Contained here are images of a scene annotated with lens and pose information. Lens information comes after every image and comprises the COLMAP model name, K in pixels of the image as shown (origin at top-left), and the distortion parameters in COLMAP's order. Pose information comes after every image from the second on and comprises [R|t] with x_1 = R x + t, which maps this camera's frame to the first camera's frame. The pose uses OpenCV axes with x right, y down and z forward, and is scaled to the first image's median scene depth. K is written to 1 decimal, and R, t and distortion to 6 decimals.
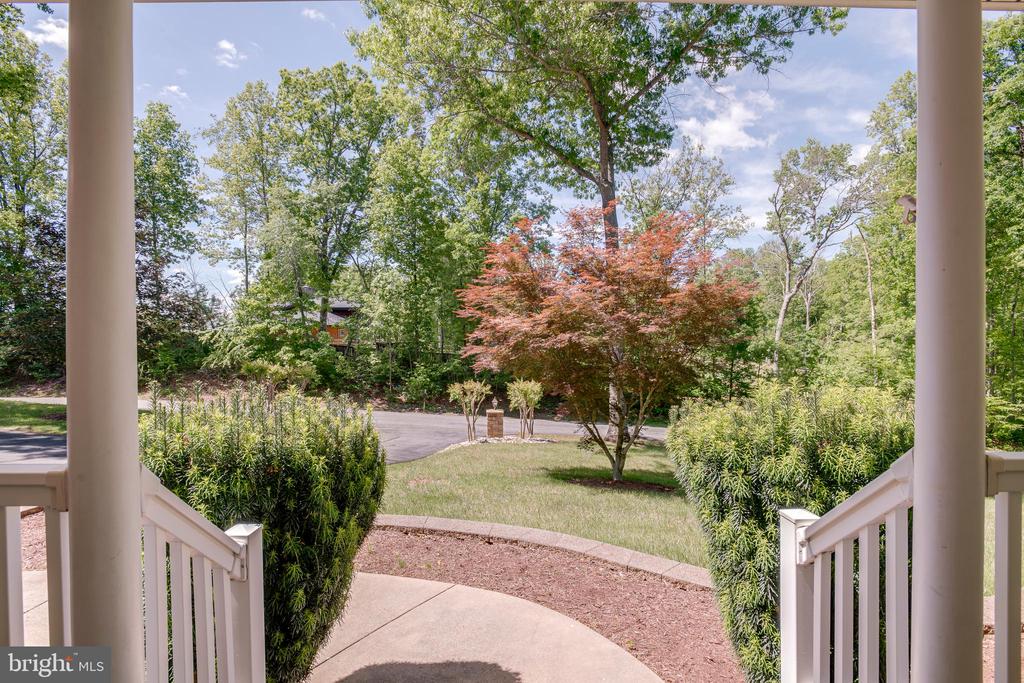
lens RADIAL K [[499.9, 0, 512.0], [0, 499.9, 341.5], [0, 0, 1]] dist [-0.068238, 0.036172]
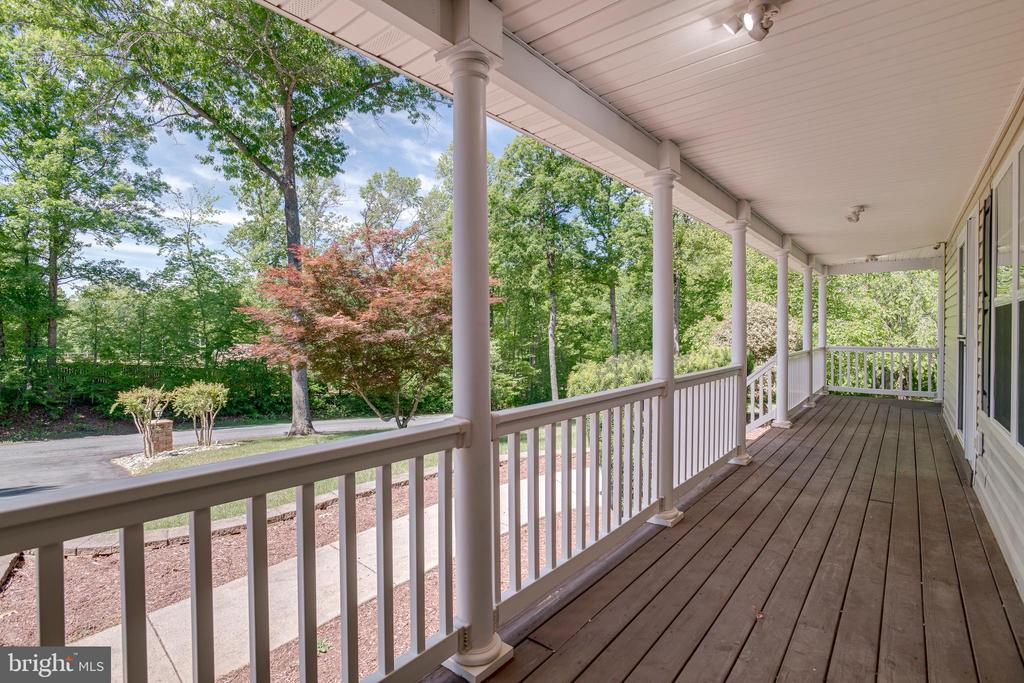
lens RADIAL K [[499.9, 0, 512.0], [0, 499.9, 341.5], [0, 0, 1]] dist [-0.068238, 0.036172]
pose [[0.651850, -0.011248, 0.758265, -0.149834], [0.008171, 0.999936, 0.007809, 0.000953], [-0.758304, 0.001106, 0.651900, -0.008013]]
